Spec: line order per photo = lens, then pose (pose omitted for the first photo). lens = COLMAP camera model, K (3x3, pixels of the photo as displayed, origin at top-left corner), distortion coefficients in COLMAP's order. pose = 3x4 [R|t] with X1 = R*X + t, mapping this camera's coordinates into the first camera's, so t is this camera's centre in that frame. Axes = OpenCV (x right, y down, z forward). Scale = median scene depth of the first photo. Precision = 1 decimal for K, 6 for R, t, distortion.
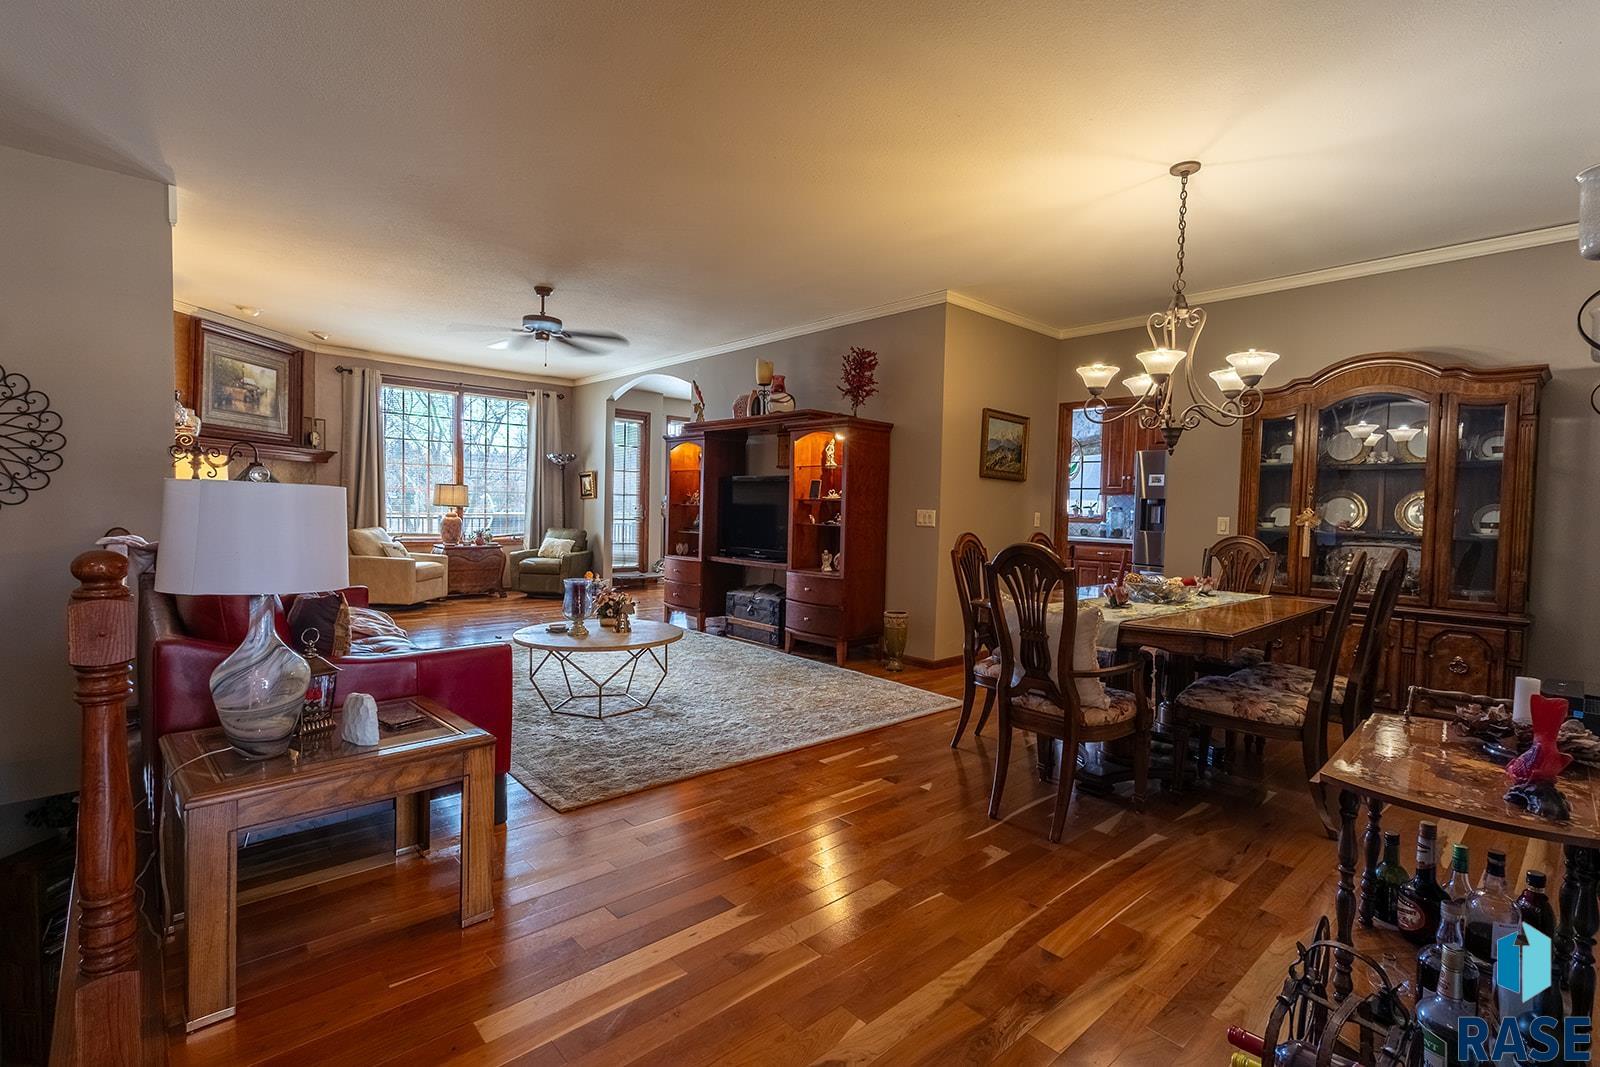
lens RADIAL K [[735.9, 0, 802.1], [0, 735.9, 527.1], [0, 0, 1]] dist [0.008353, -0.002903]
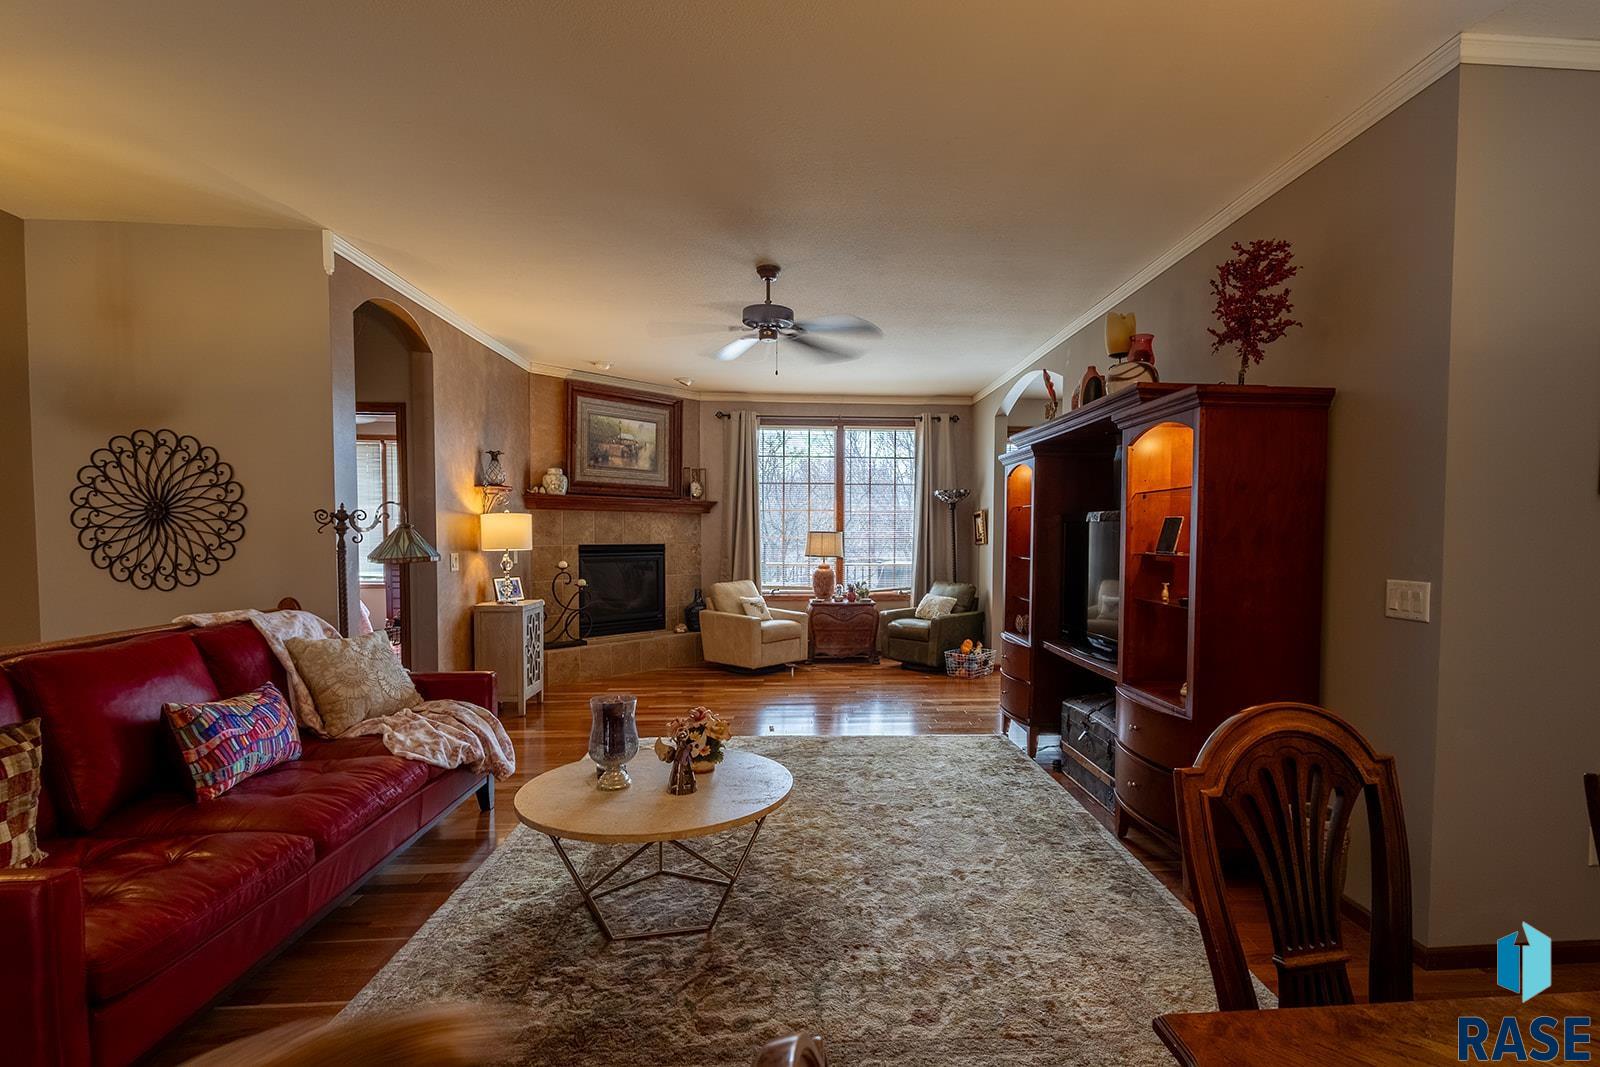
lens RADIAL K [[779.2, 0, 847.6], [0, 779.2, 559.3], [0, 0, 1]] dist [0.002643, -0.000300]
pose [[0.788250, -0.000761, -0.615354, 0.142942], [-0.003028, 0.999982, -0.005115, -0.024070], [0.615347, 0.005895, 0.788234, 0.337187]]
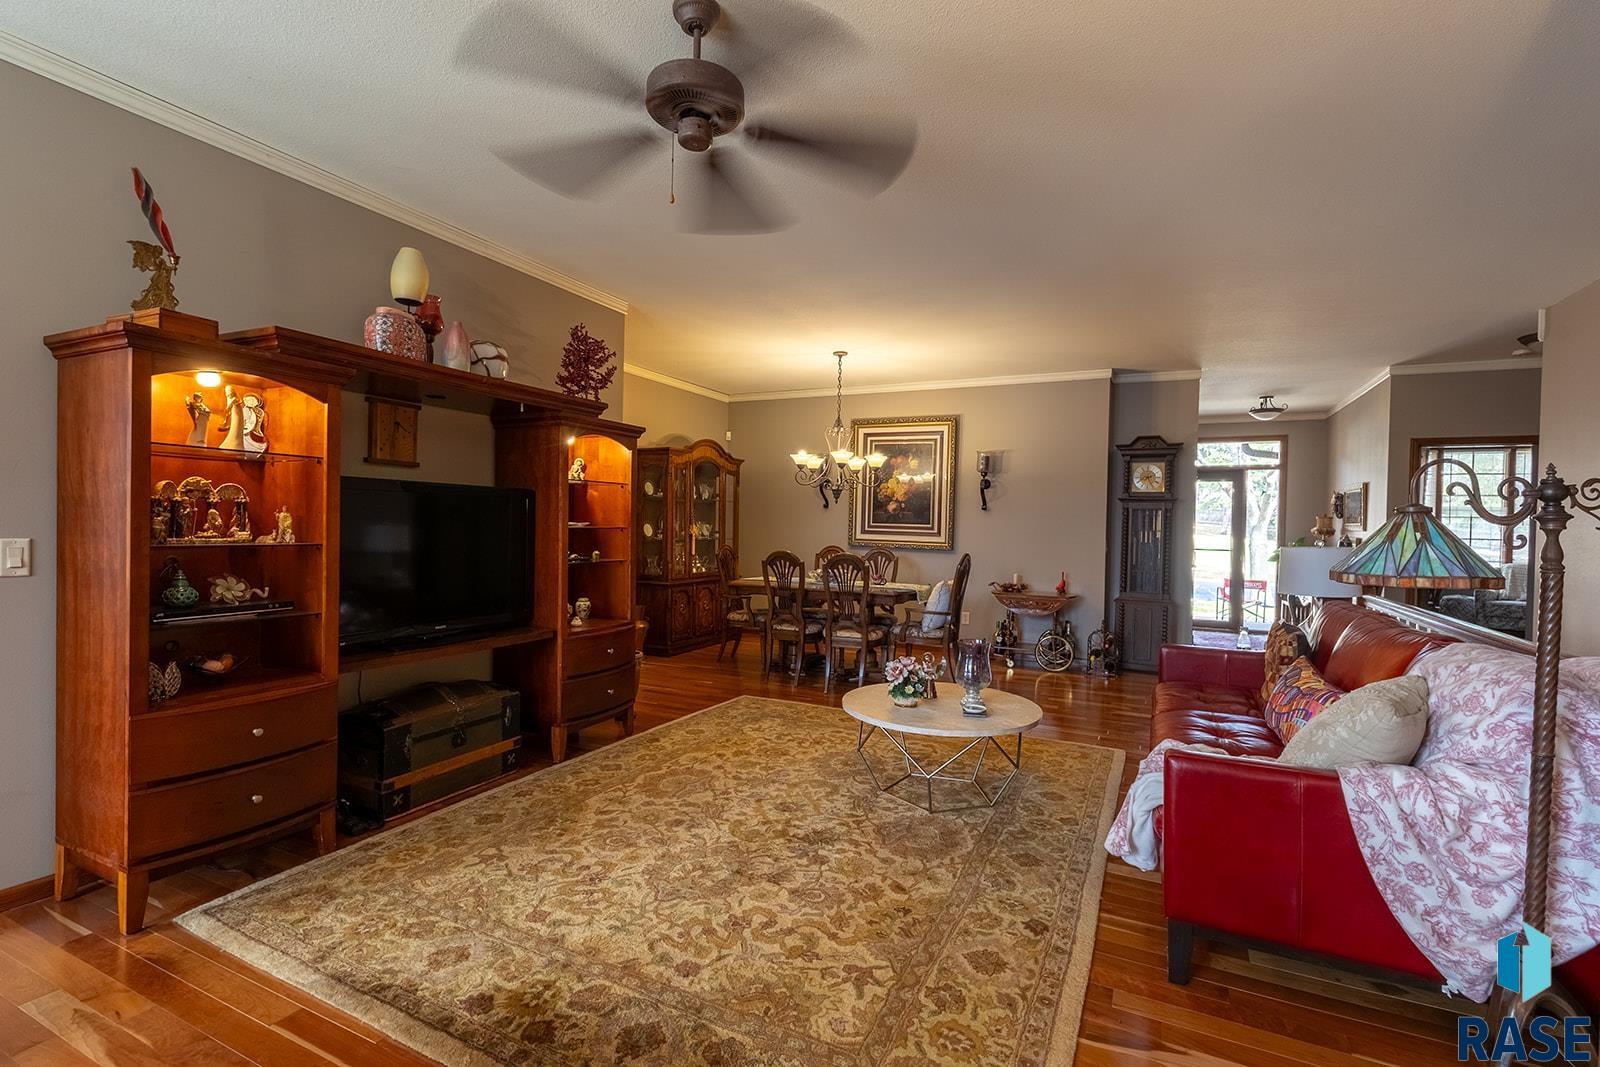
lens RADIAL K [[735.9, 0, 800.2], [0, 735.9, 536.1], [0, 0, 1]] dist [0.008353, -0.002903]
pose [[-0.375978, -0.048766, 0.925345, -0.561554], [-0.002032, 0.998655, 0.051804, -0.051926], [-0.926626, 0.017597, -0.375571, 0.838830]]
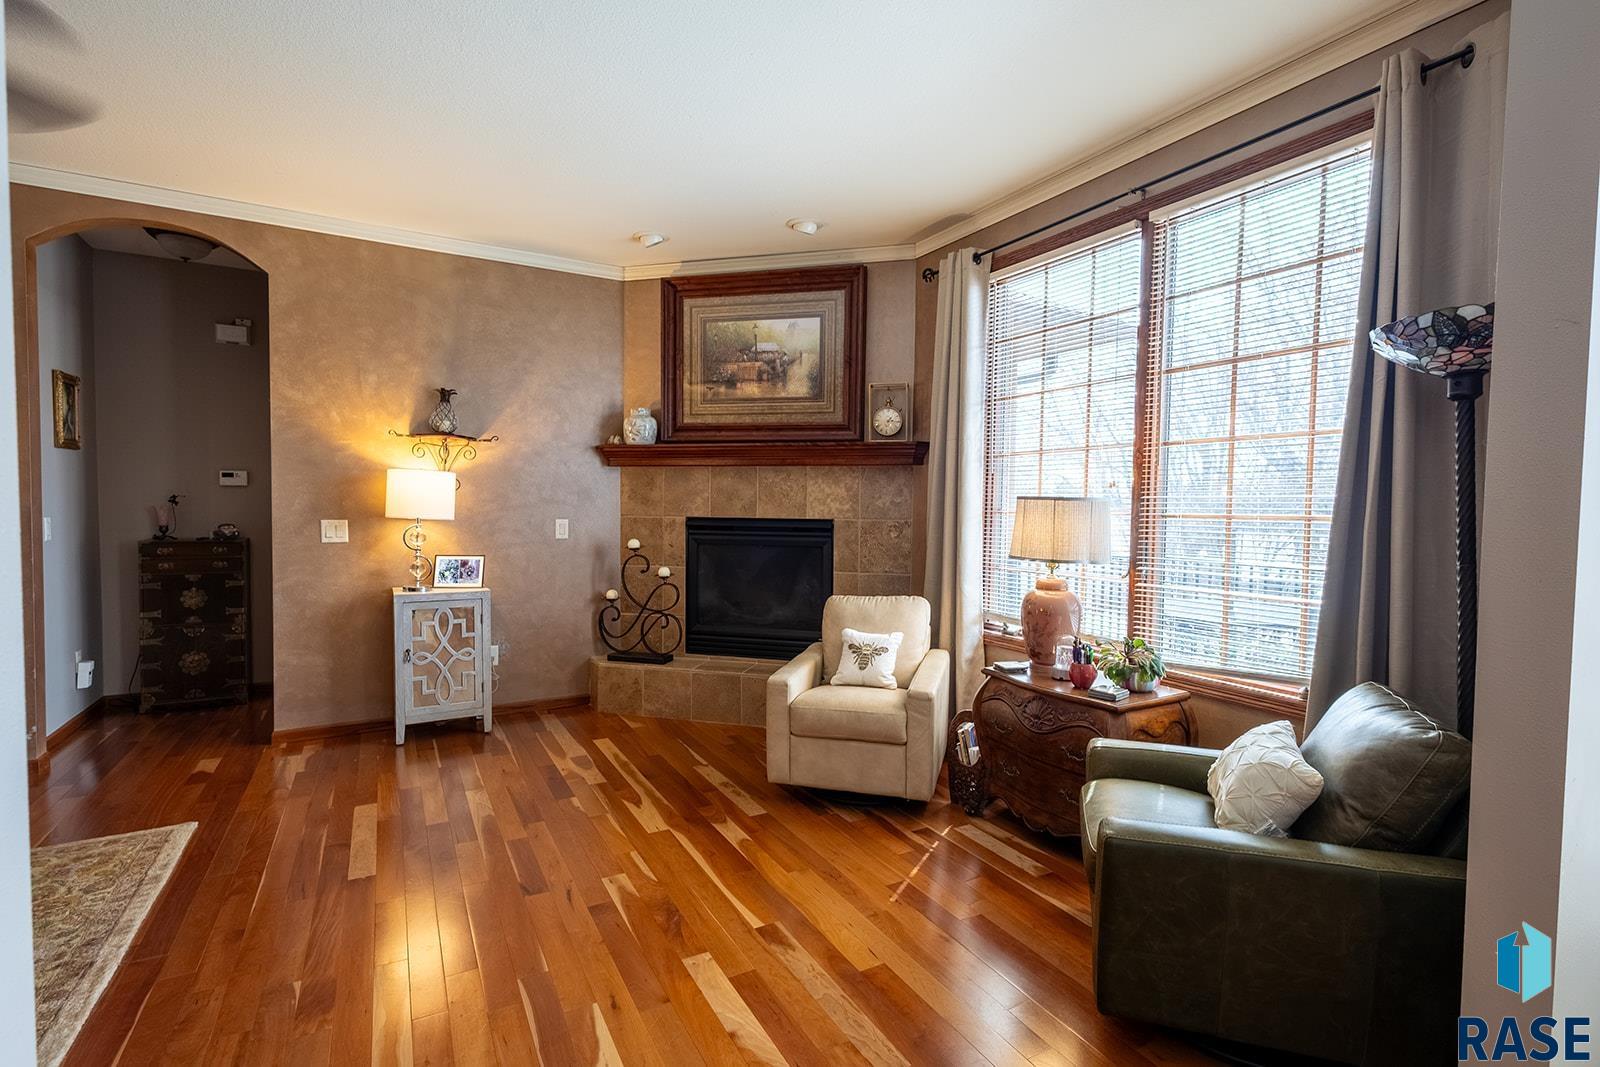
lens RADIAL K [[735.9, 0, 803.0], [0, 735.9, 535.8], [0, 0, 1]] dist [0.008353, -0.002903]
pose [[-0.212059, 0.014406, -0.977151, -0.127627], [-0.047052, 0.998581, 0.024933, -0.050881], [0.976124, 0.051264, -0.211080, 1.142760]]
